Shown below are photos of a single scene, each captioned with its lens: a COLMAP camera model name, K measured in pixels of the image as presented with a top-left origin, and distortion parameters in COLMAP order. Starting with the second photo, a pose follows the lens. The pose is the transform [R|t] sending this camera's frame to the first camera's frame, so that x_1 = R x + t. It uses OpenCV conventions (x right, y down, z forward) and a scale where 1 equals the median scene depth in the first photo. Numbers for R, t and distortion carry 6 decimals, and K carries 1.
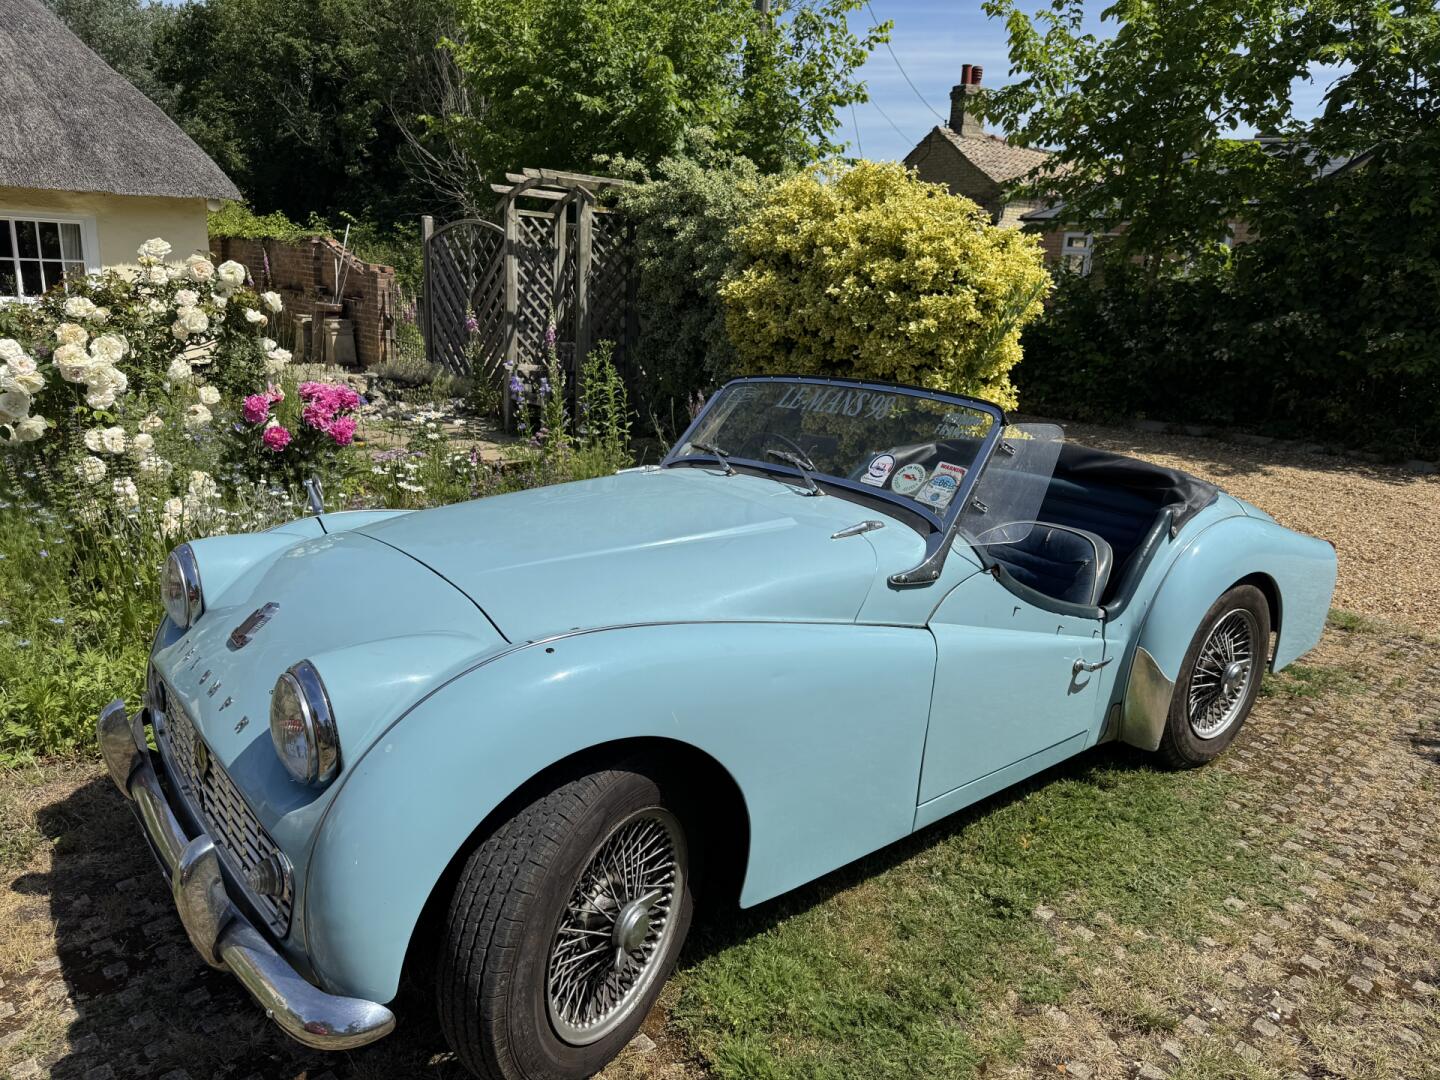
lens RADIAL K [[991.2, 0, 720.0], [0, 991.2, 540.0], [0, 0, 1]] dist [0.101876, -0.145710]
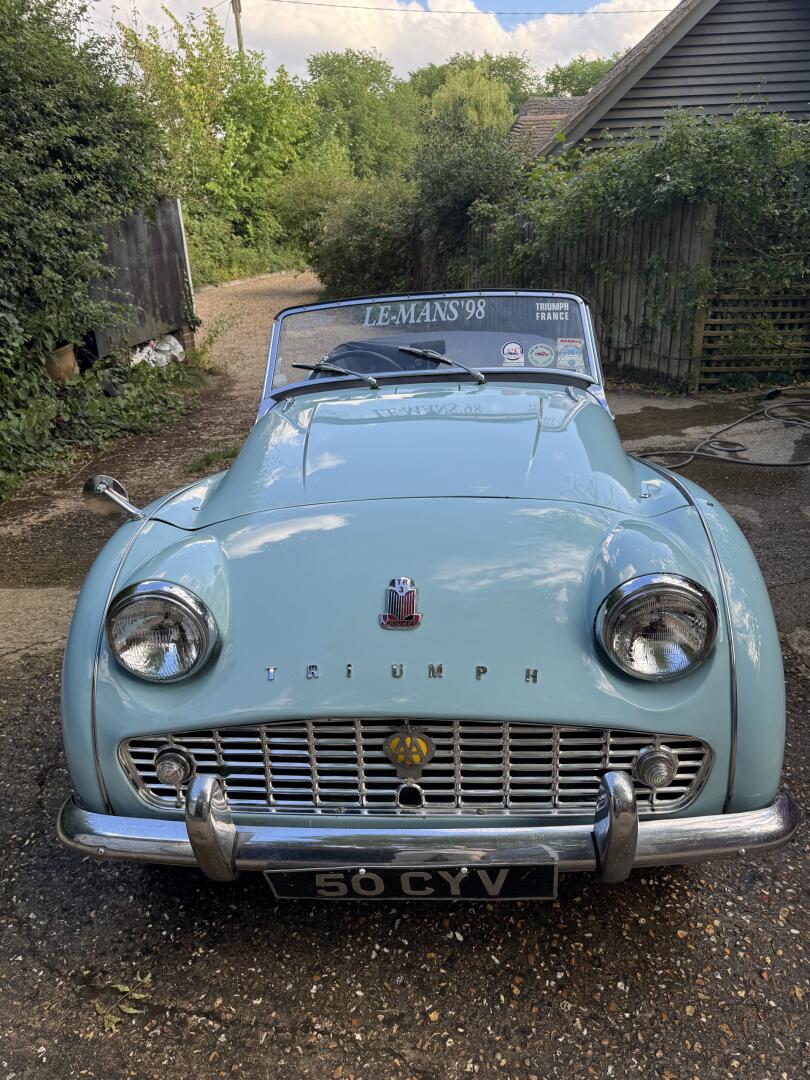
lens RADIAL K [[743.4, 0, 405.0], [0, 743.4, 540.0], [0, 0, 1]] dist [0.101876, -0.145710]
pose [[0.652862, -0.336147, 0.678805, -0.305780], [0.238405, 0.941783, 0.237081, -0.046830], [-0.718982, 0.007049, 0.694993, 0.167999]]
